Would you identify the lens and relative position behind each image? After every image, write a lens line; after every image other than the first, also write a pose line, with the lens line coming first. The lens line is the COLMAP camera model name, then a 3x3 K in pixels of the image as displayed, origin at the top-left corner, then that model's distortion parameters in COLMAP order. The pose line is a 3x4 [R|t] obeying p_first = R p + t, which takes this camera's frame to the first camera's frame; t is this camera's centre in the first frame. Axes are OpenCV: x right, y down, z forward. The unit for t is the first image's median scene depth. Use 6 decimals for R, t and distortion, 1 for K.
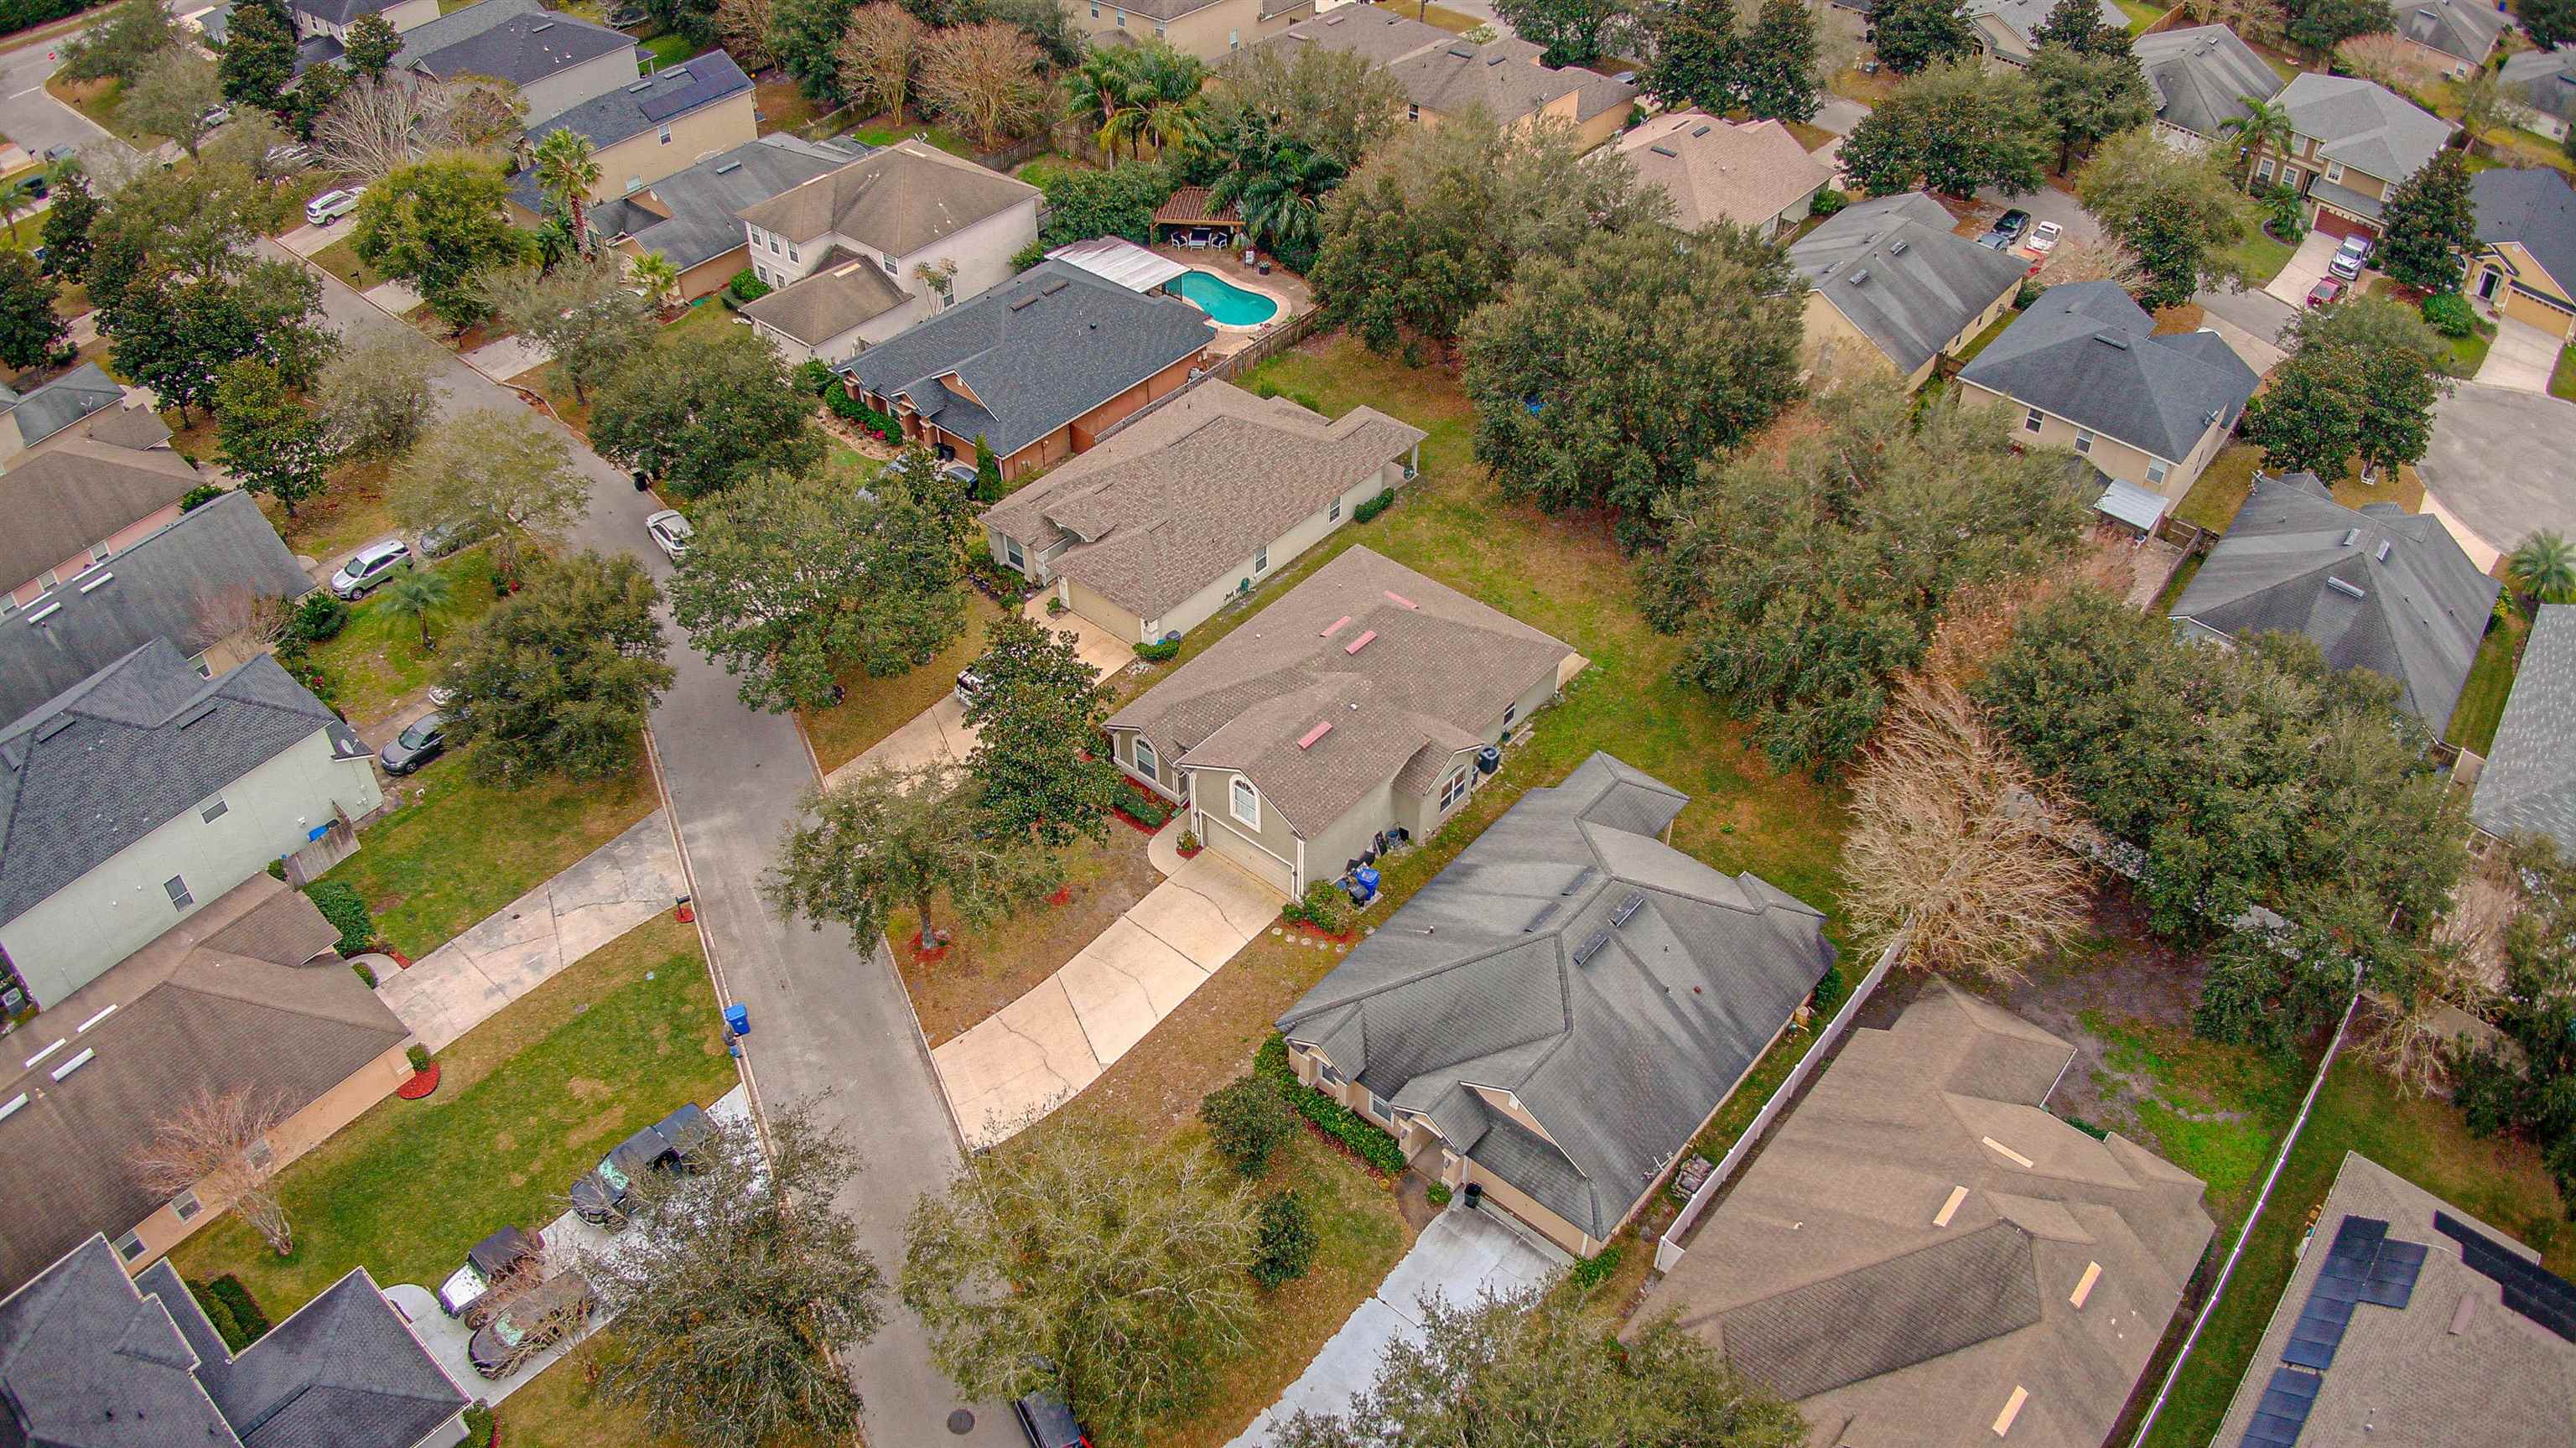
lens RADIAL K [[1855.5, 0, 1293.7], [0, 1855.5, 719.5], [0, 0, 1]] dist [-0.189183, 0.010938]
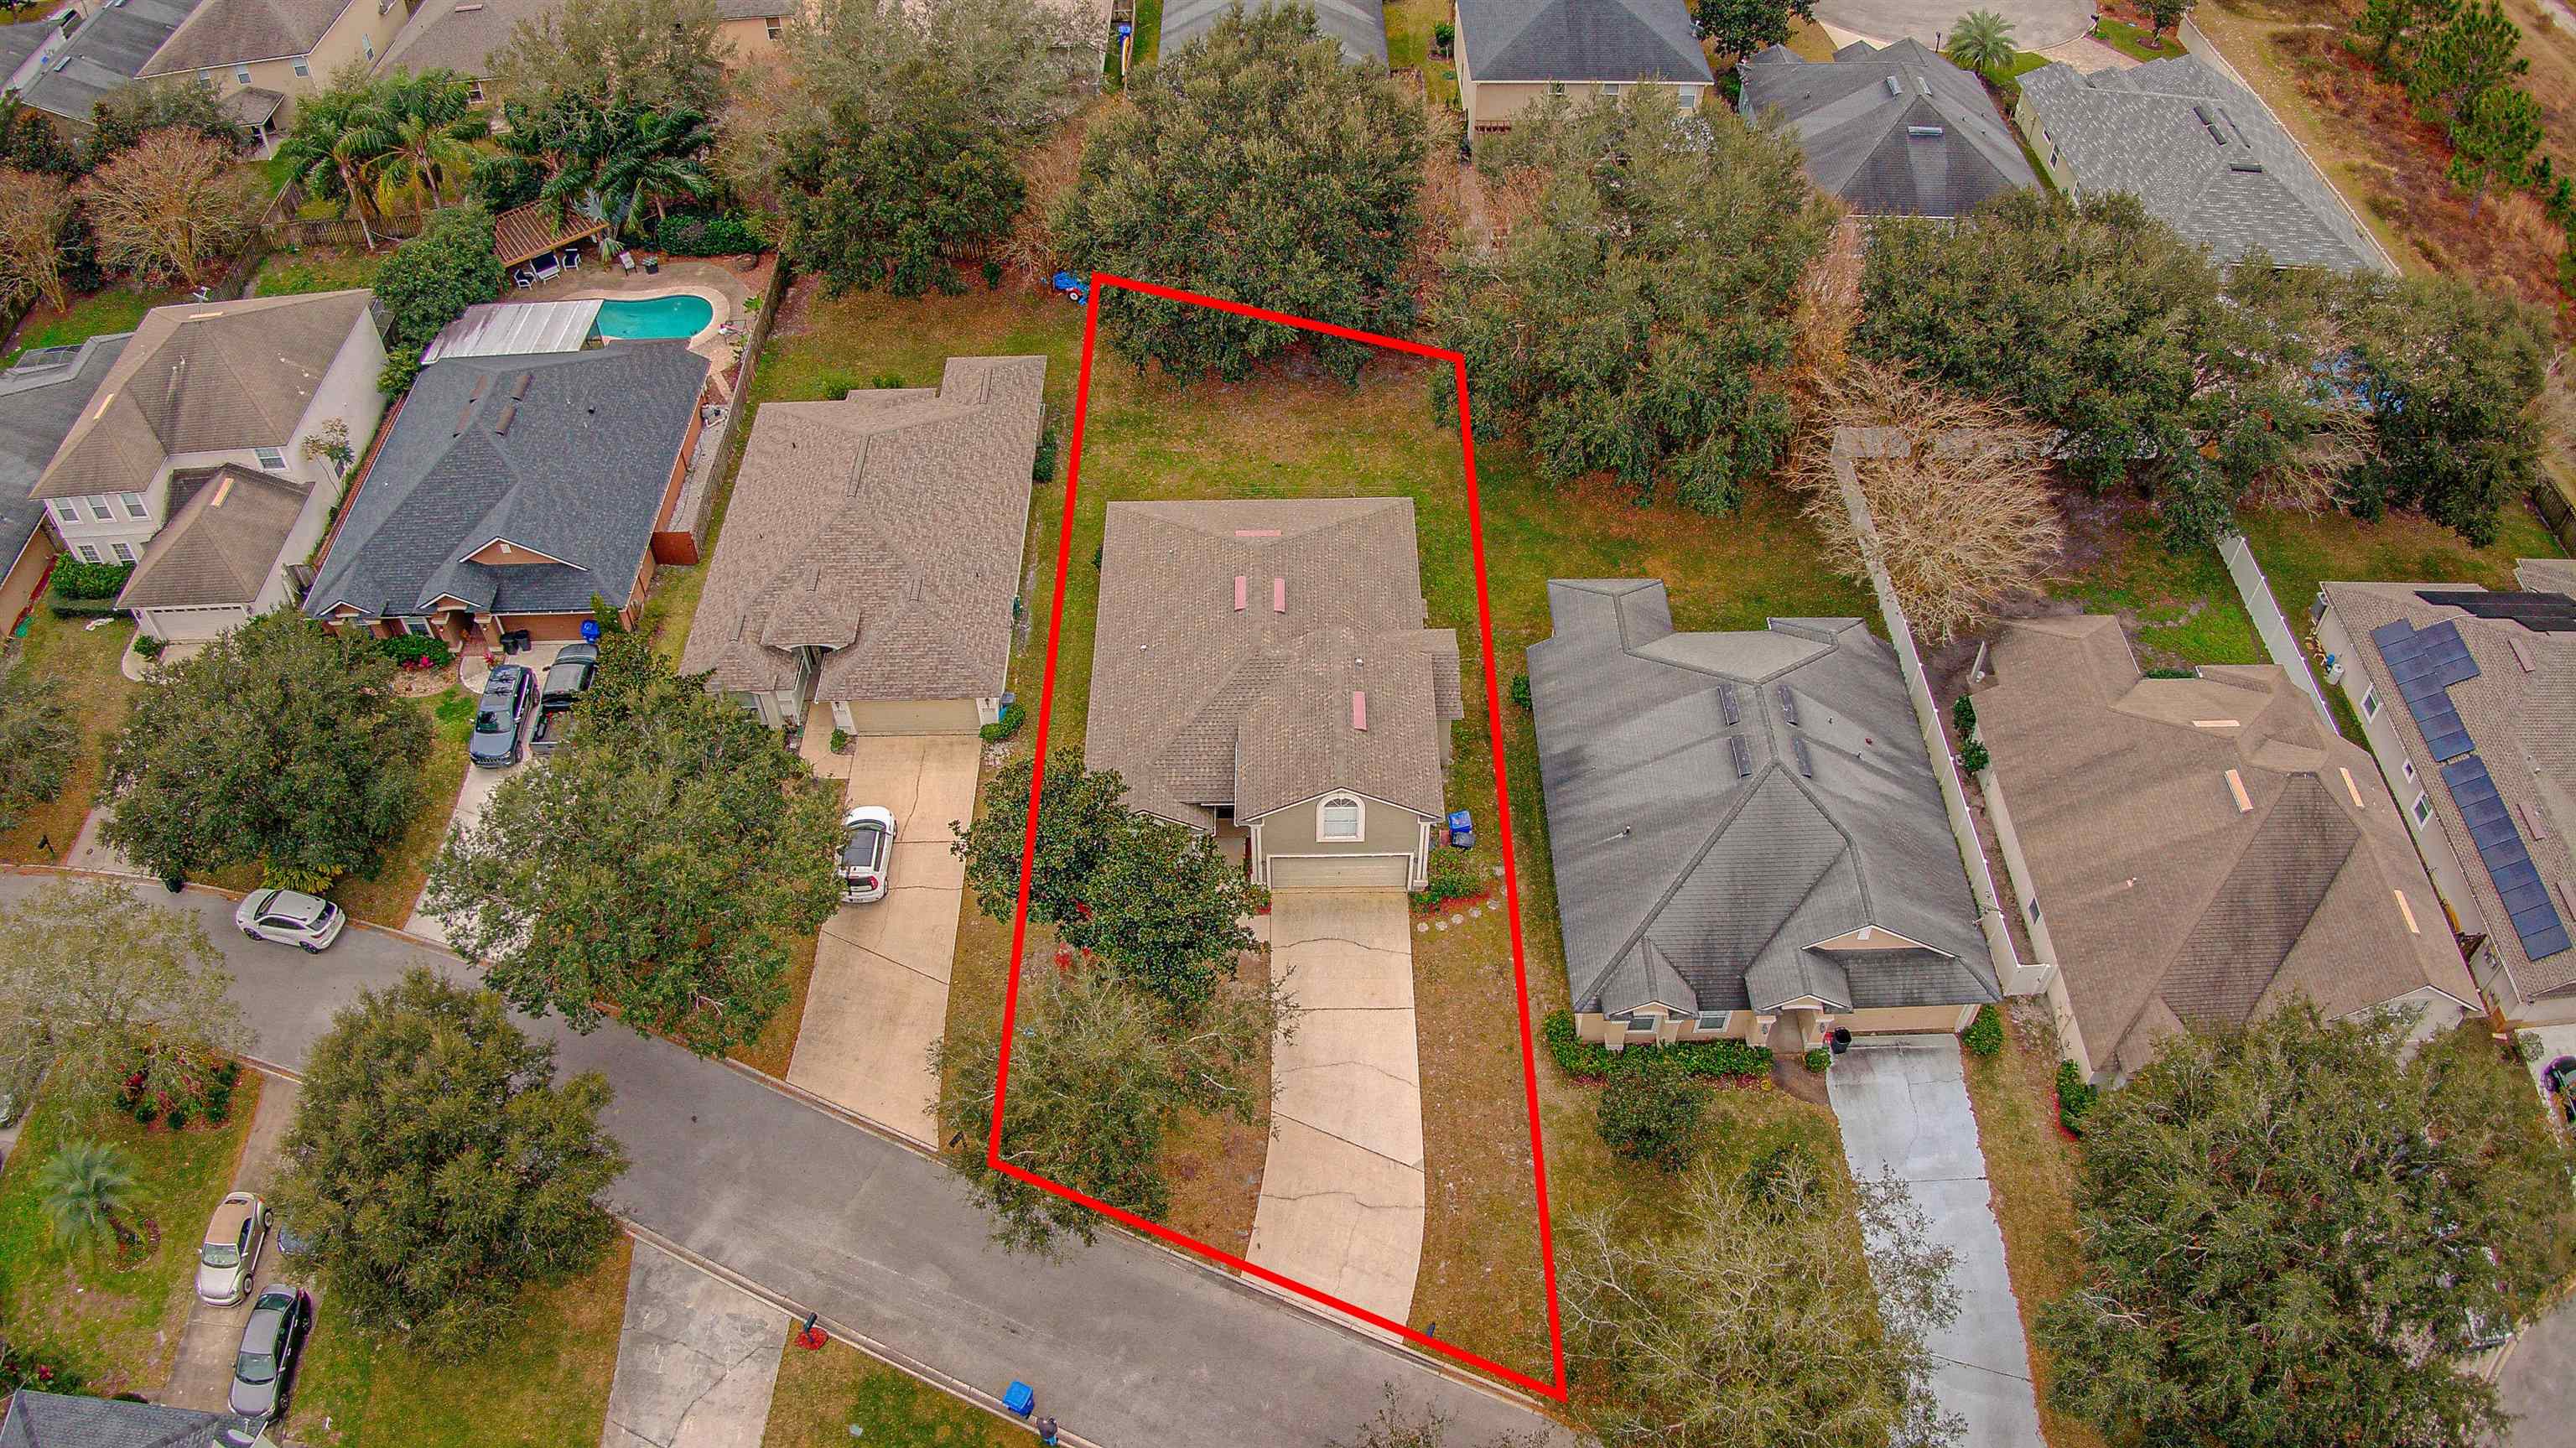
lens RADIAL K [[1855.5, 0, 1304.7], [0, 1855.5, 733.2], [0, 0, 1]] dist [-0.189183, 0.010938]
pose [[0.752821, -0.493139, 0.435975, -0.287160], [0.435483, 0.869816, 0.231893, -0.142995], [-0.493573, 0.015286, 0.869570, 0.195576]]
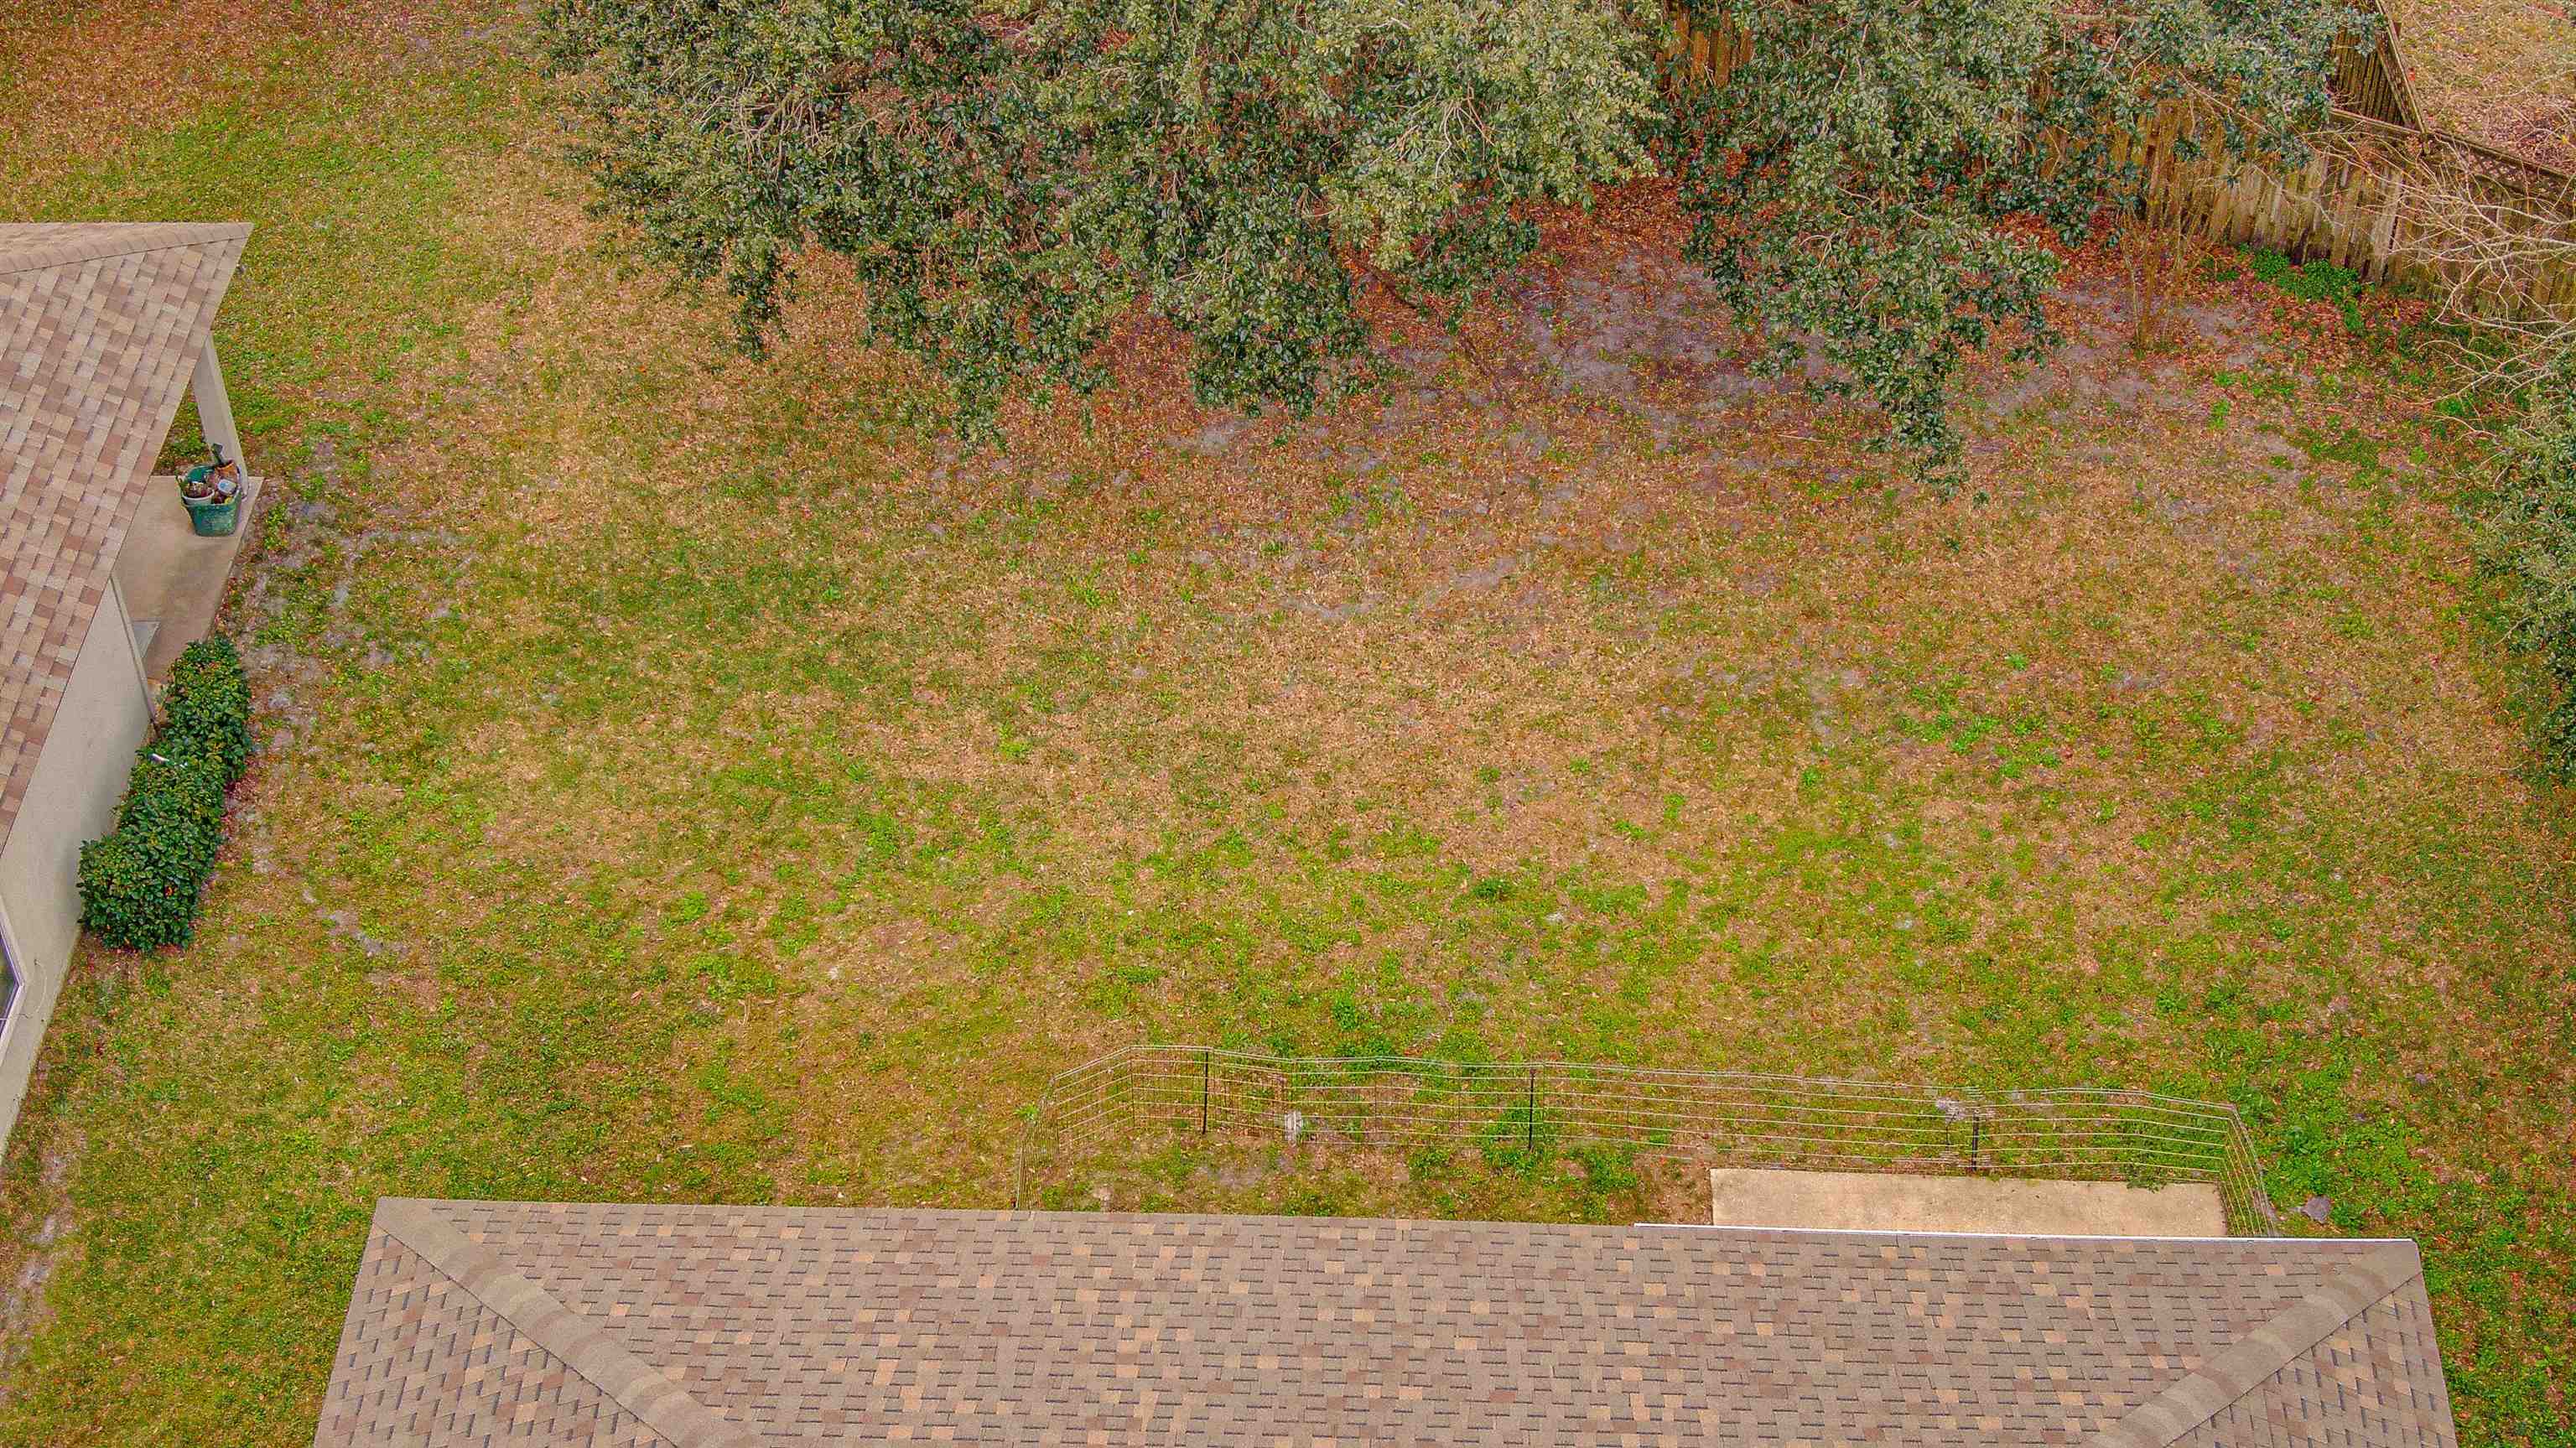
lens RADIAL K [[3651.8, 0, 1283.1], [0, 3651.8, 724.1], [0, 0, 1]] dist [0.043132, 0.000000]
pose [[0.786834, -0.435402, 0.437399, -0.012100], [0.412617, 0.898165, 0.151811, -0.123142], [-0.458955, 0.061029, 0.886361, 0.666415]]
